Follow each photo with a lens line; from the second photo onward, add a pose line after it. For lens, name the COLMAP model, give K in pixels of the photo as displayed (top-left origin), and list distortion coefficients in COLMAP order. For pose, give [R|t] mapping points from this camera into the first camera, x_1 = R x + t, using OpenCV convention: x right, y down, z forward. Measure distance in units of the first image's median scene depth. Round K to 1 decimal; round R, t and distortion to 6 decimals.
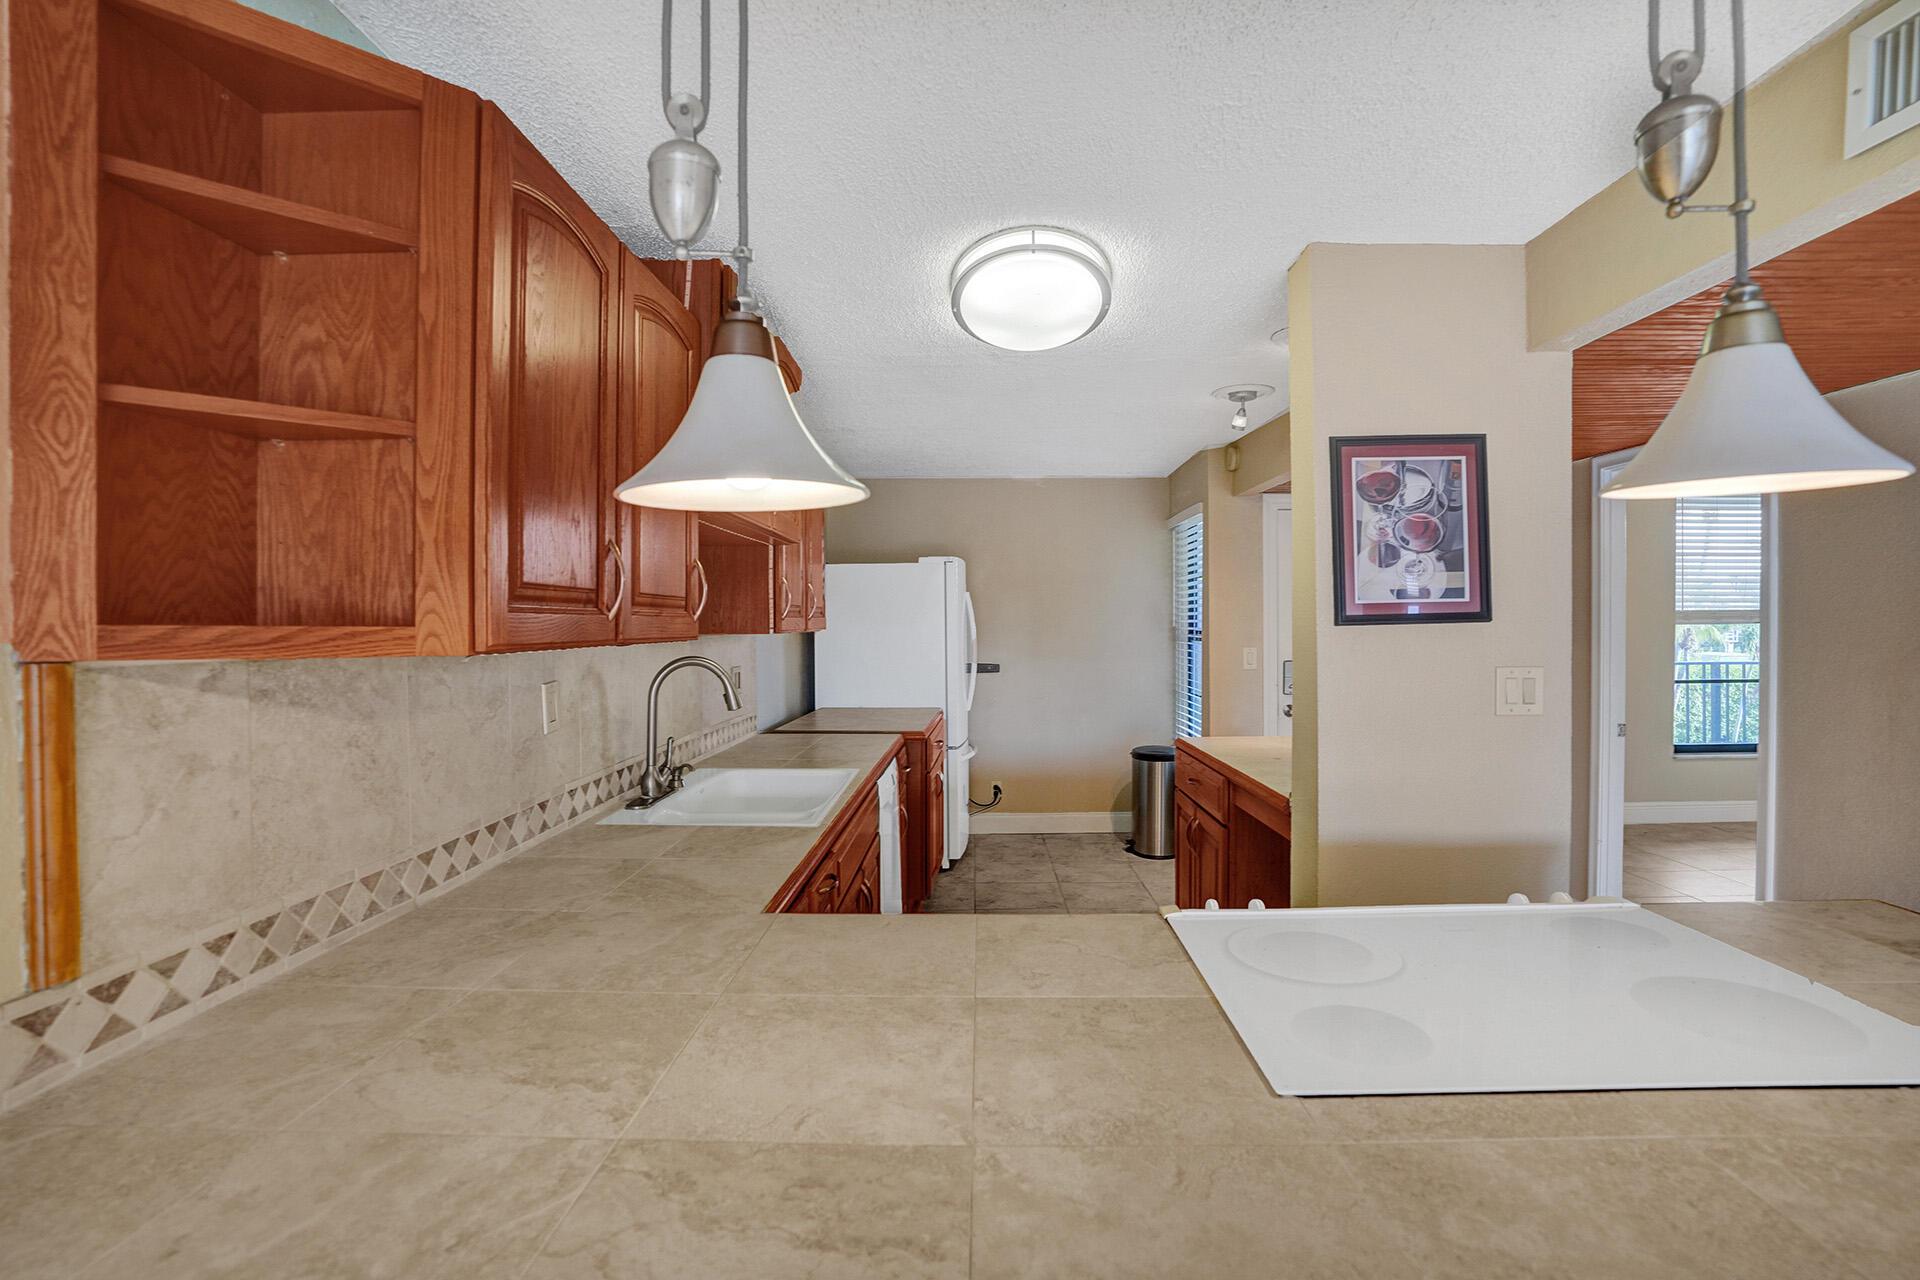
lens RADIAL K [[885.4, 0, 968.1], [0, 885.4, 631.0], [0, 0, 1]] dist [-0.067607, 0.024313]
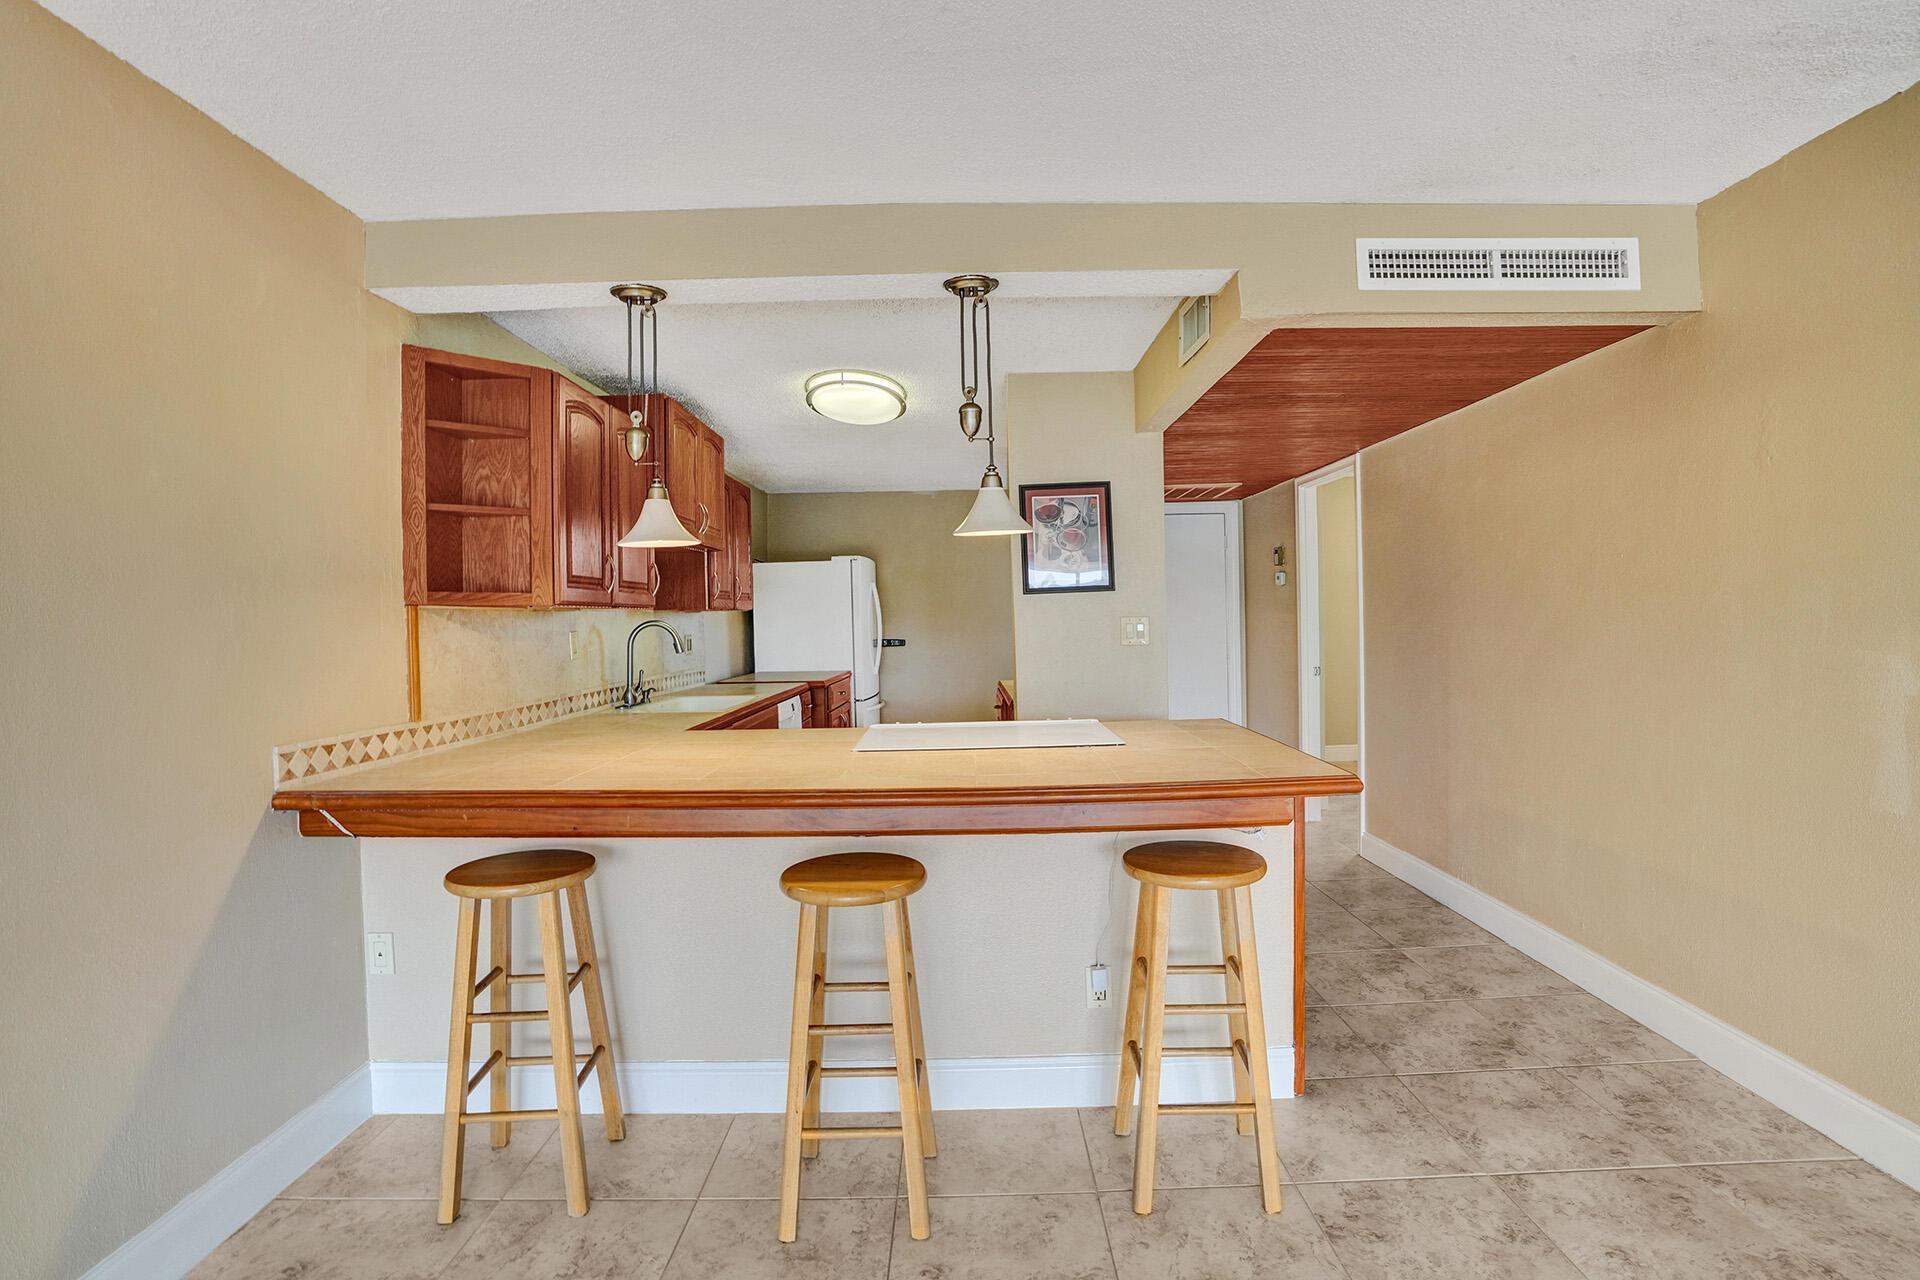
lens RADIAL K [[907.3, 0, 969.0], [0, 907.3, 628.0], [0, 0, 1]] dist [-0.068121, 0.027926]
pose [[0.999721, -0.017133, 0.016238, 0.441651], [0.017130, 0.999853, 0.000319, 0.090573], [-0.016241, -0.000041, 0.999868, -1.235215]]
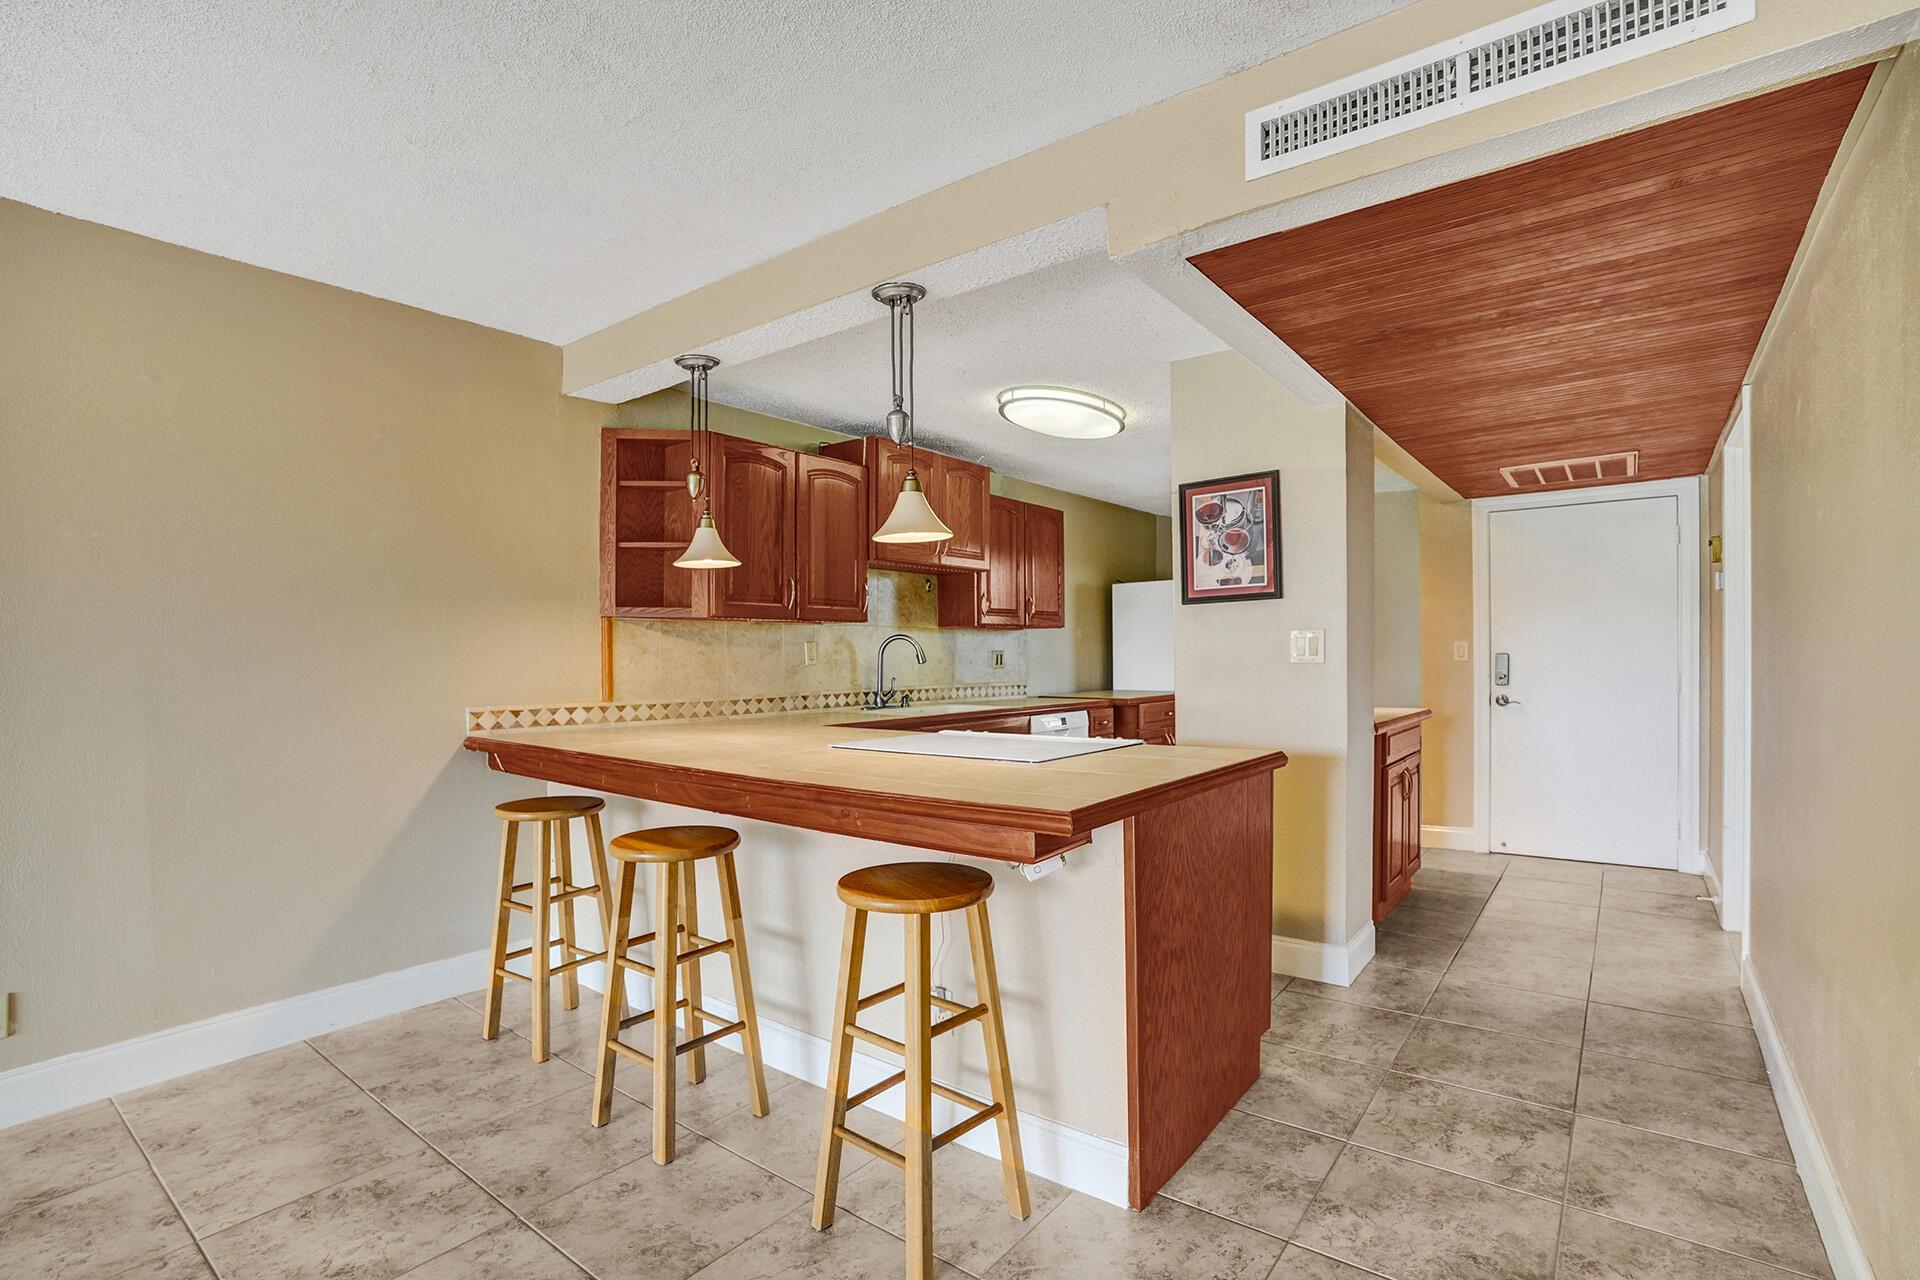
lens RADIAL K [[899.9, 0, 979.5], [0, 899.9, 659.3], [0, 0, 1]] dist [-0.072565, 0.029757]
pose [[0.804600, 0.000328, -0.593817, 1.690702], [-0.001382, 0.999998, -0.001320, 0.146895], [0.593815, 0.001882, 0.804599, -0.787738]]
